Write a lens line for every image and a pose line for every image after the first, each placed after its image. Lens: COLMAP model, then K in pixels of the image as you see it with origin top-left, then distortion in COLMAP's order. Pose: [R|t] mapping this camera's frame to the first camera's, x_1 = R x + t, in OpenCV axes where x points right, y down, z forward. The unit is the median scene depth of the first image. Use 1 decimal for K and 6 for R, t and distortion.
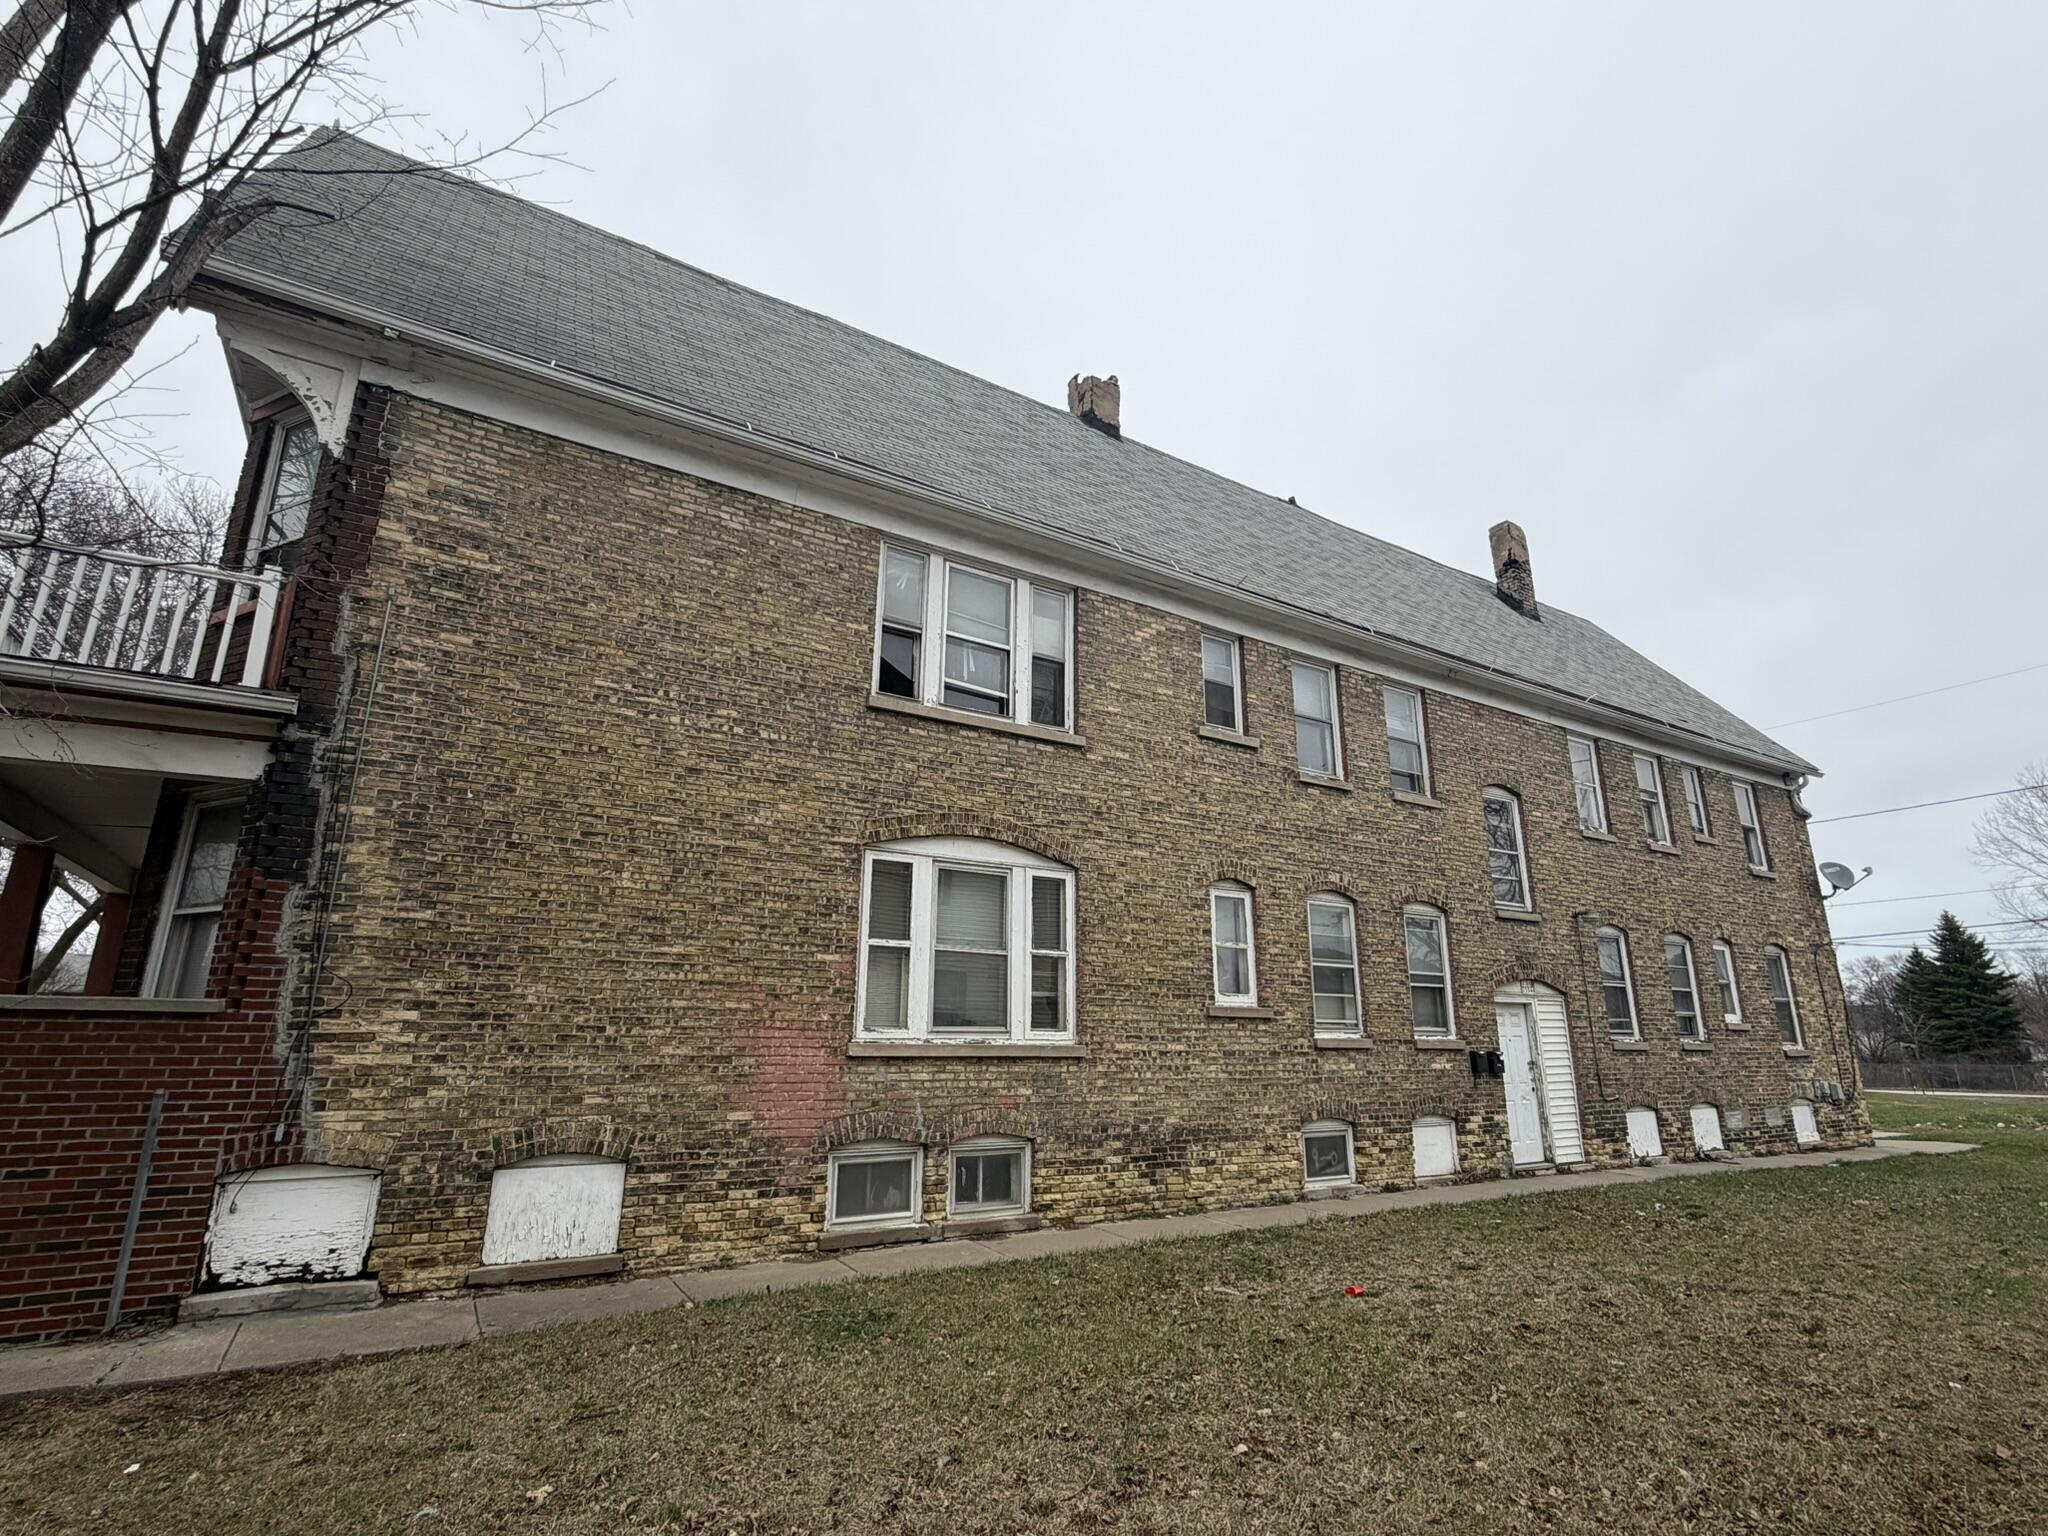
lens RADIAL K [[995.0, 0, 1024.0], [0, 995.0, 768.0], [0, 0, 1]] dist [0.003263, 0.000436]
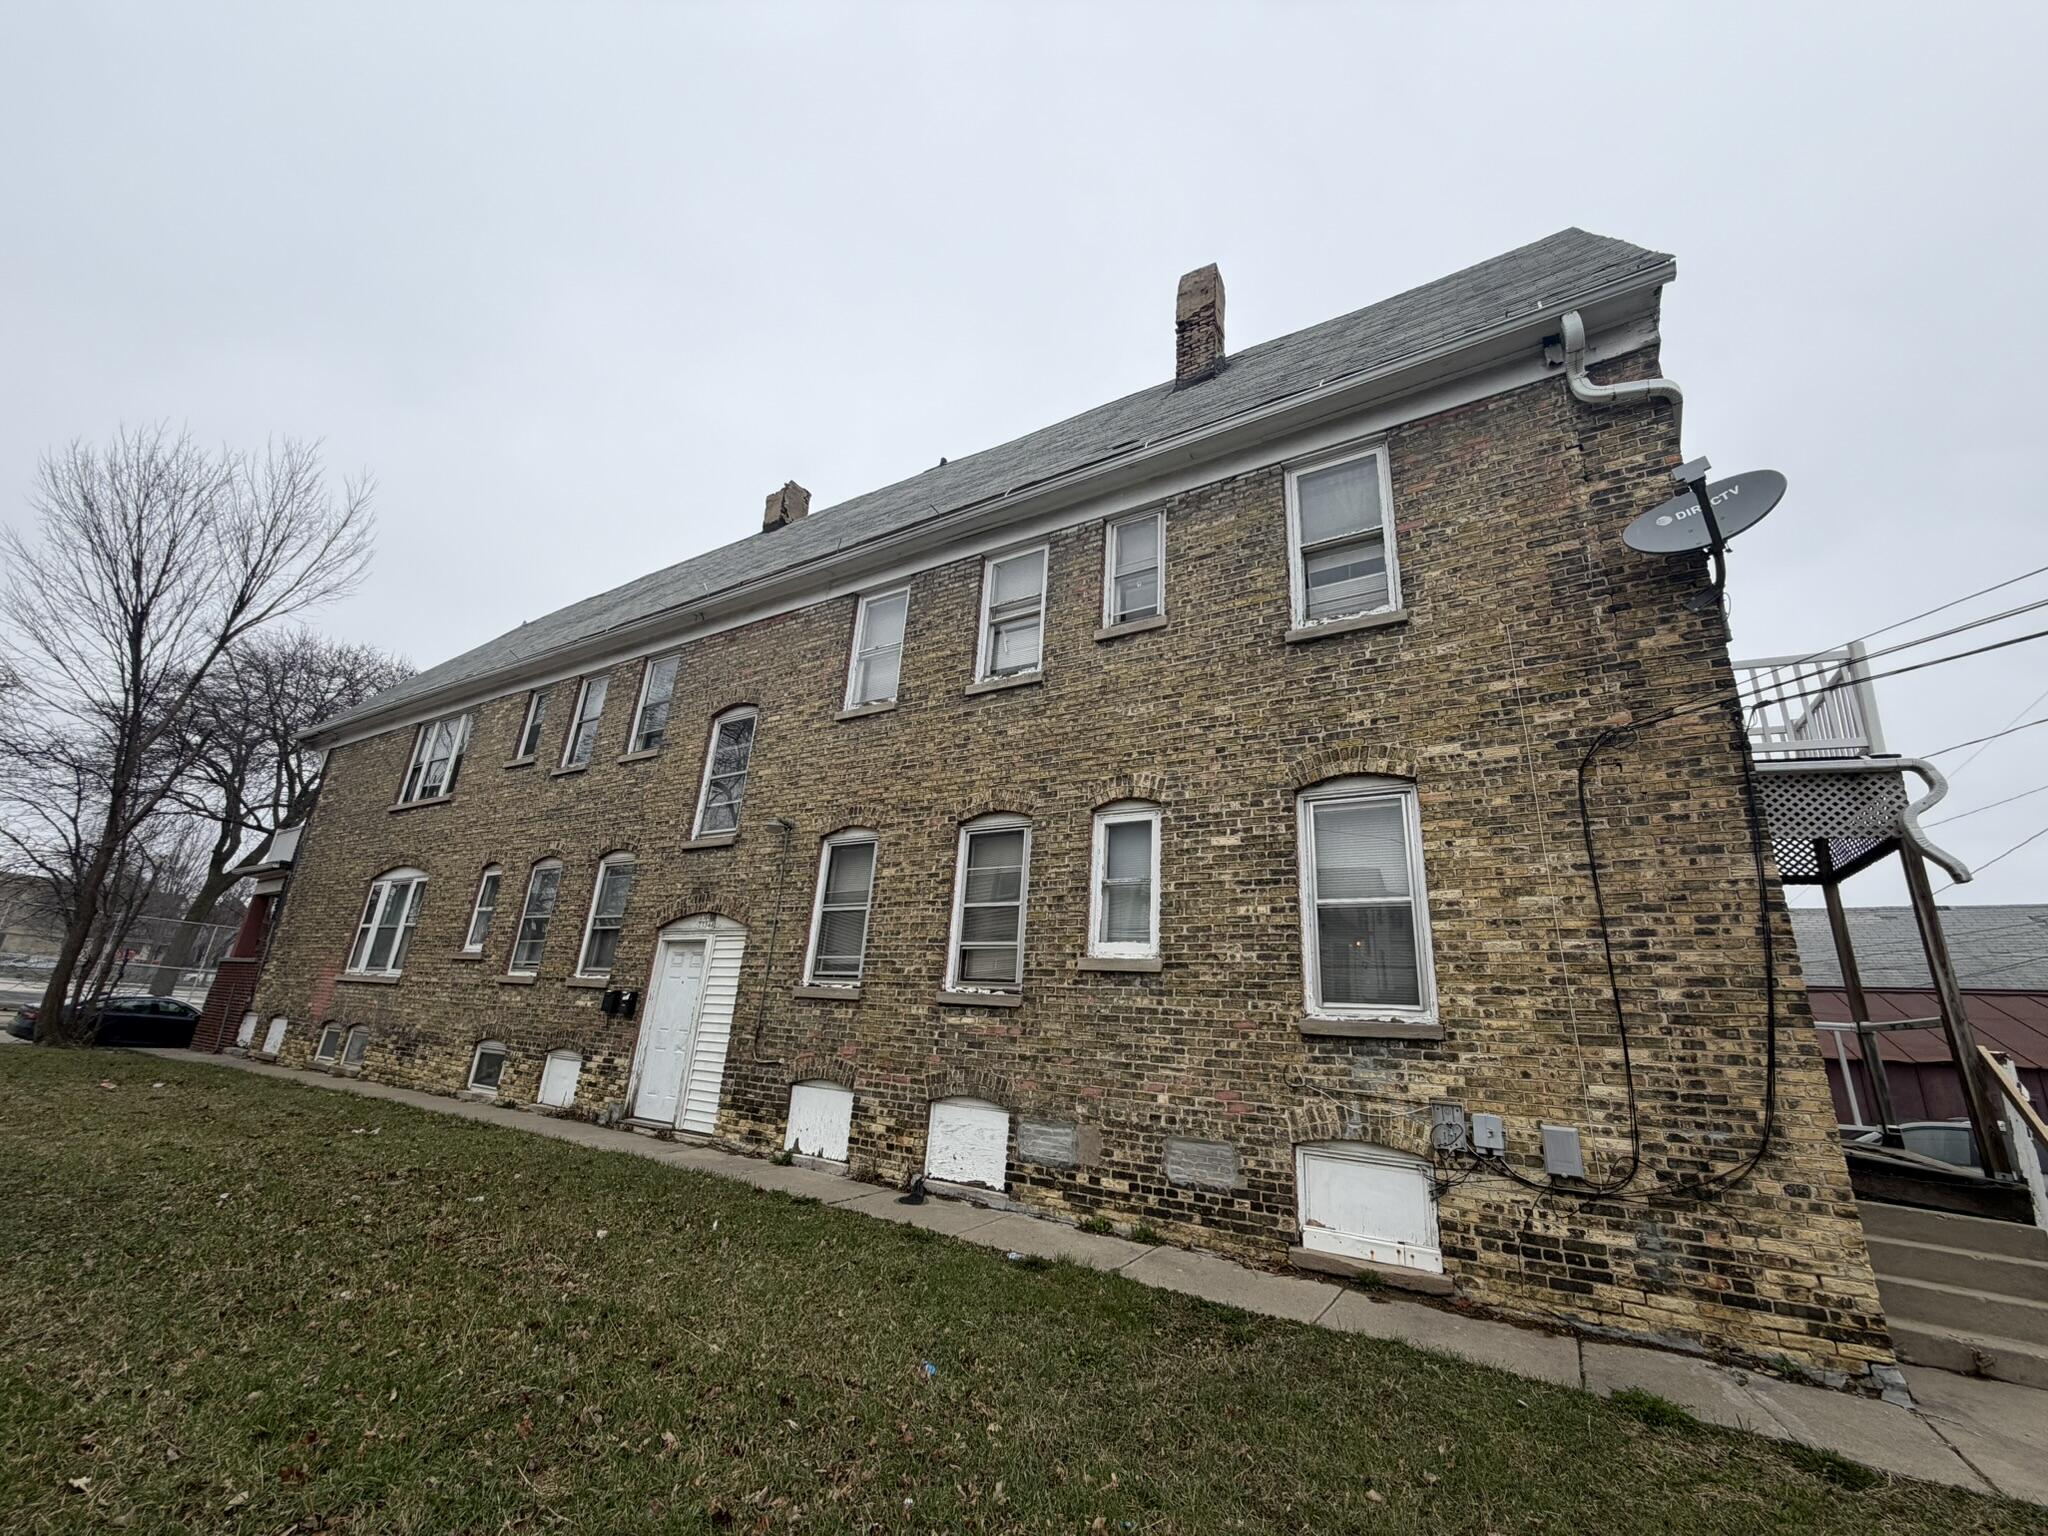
lens RADIAL K [[818.8, 0, 1024.0], [0, 818.8, 768.0], [0, 0, 1]] dist [-0.000468, -0.000097]
pose [[0.446037, -0.257753, -0.857097, 1.341421], [0.176327, 0.964173, -0.198192, 0.294584], [0.877474, -0.062728, 0.475505, 0.953436]]
